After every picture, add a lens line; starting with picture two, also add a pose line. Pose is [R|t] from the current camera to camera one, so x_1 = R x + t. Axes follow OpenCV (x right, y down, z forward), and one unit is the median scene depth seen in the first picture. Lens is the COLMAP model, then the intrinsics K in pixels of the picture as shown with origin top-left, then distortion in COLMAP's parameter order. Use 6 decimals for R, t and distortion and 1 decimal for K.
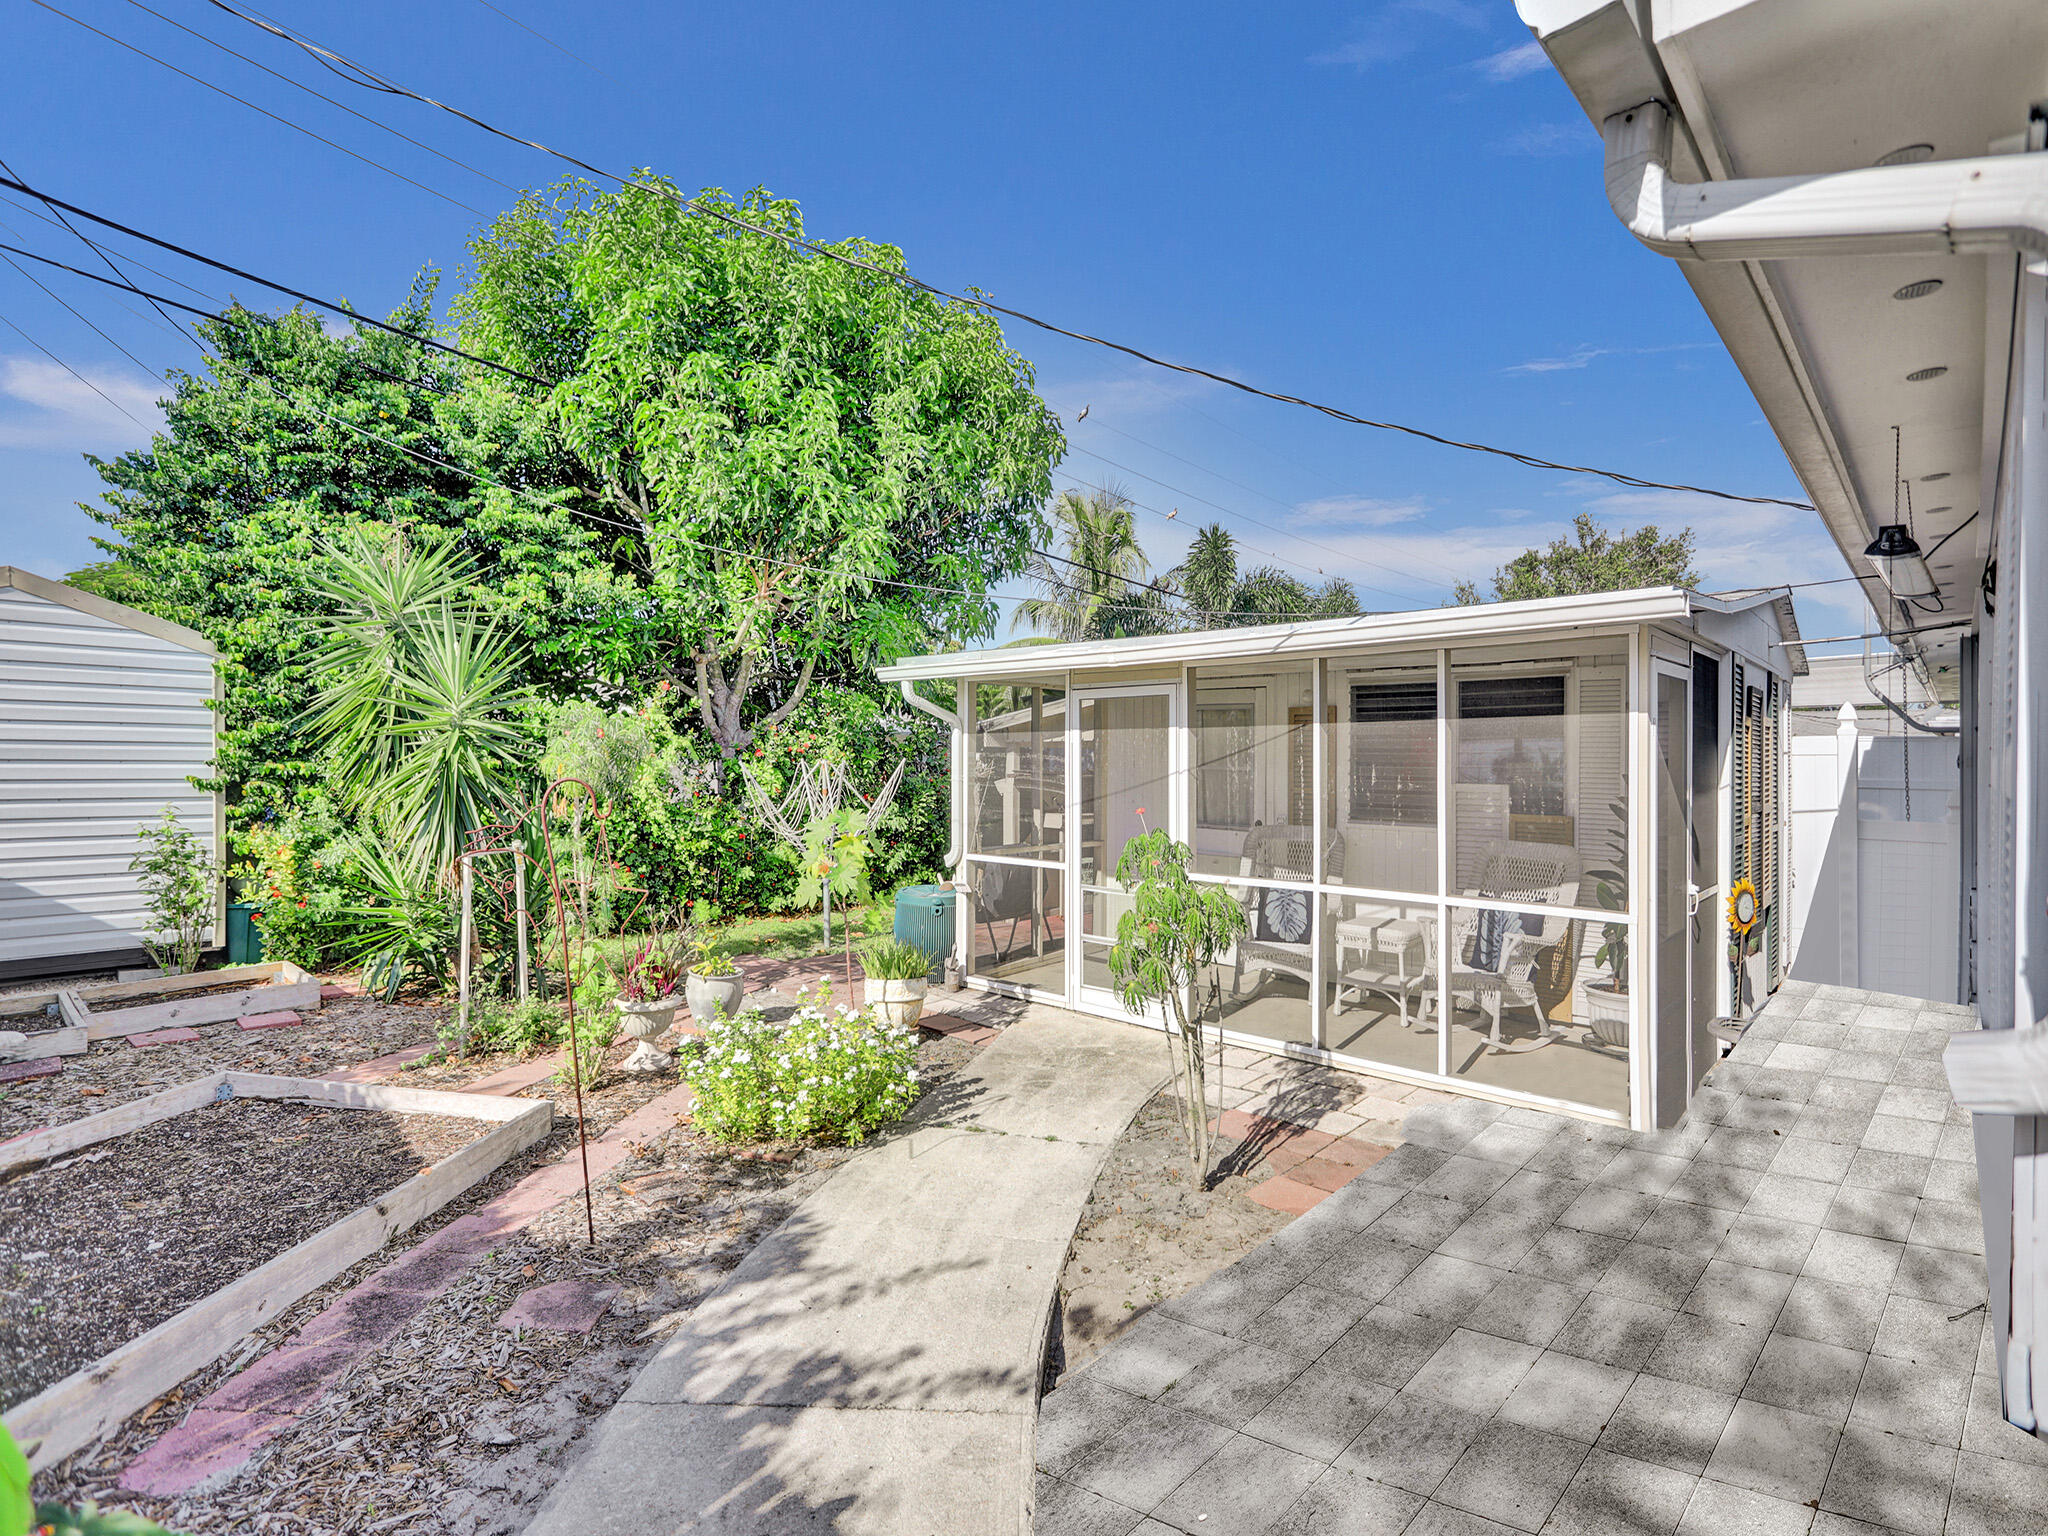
lens RADIAL K [[973.4, 0, 1010.5], [0, 973.4, 765.5], [0, 0, 1]] dist [-0.029122, -0.000123]
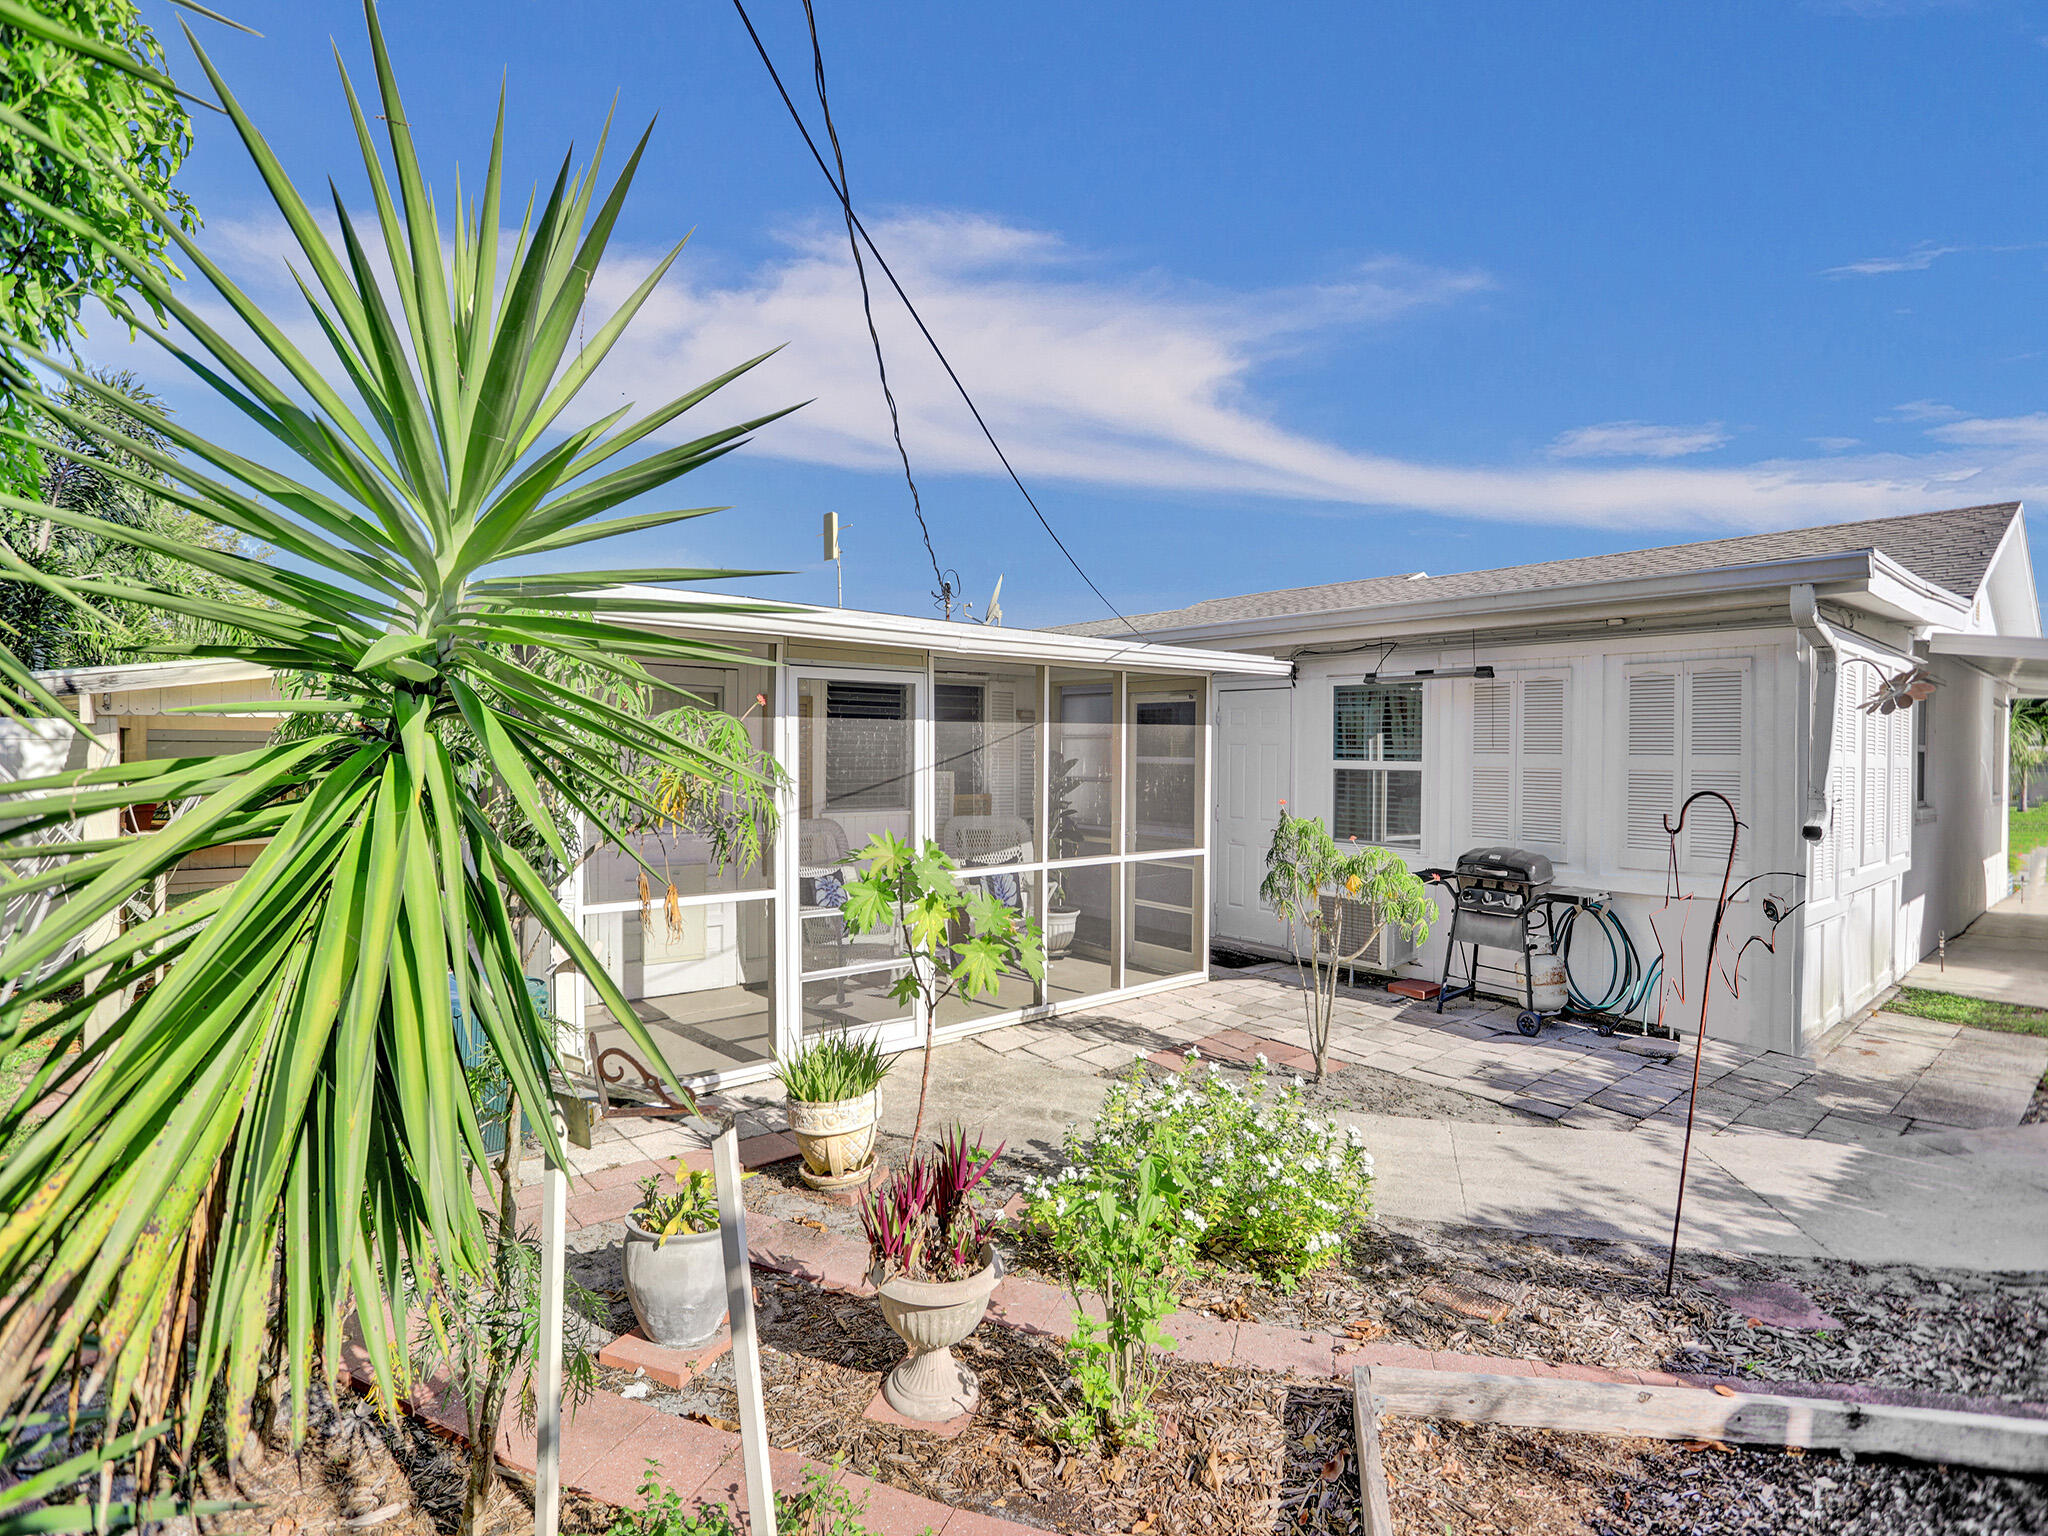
lens RADIAL K [[973.4, 0, 1010.9], [0, 973.4, 757.9], [0, 0, 1]] dist [-0.029122, -0.000123]
pose [[0.139715, -0.011607, 0.990124, -0.926052], [0.004697, 0.999928, 0.011059, -0.016026], [-0.990181, 0.003105, 0.139760, 0.979538]]
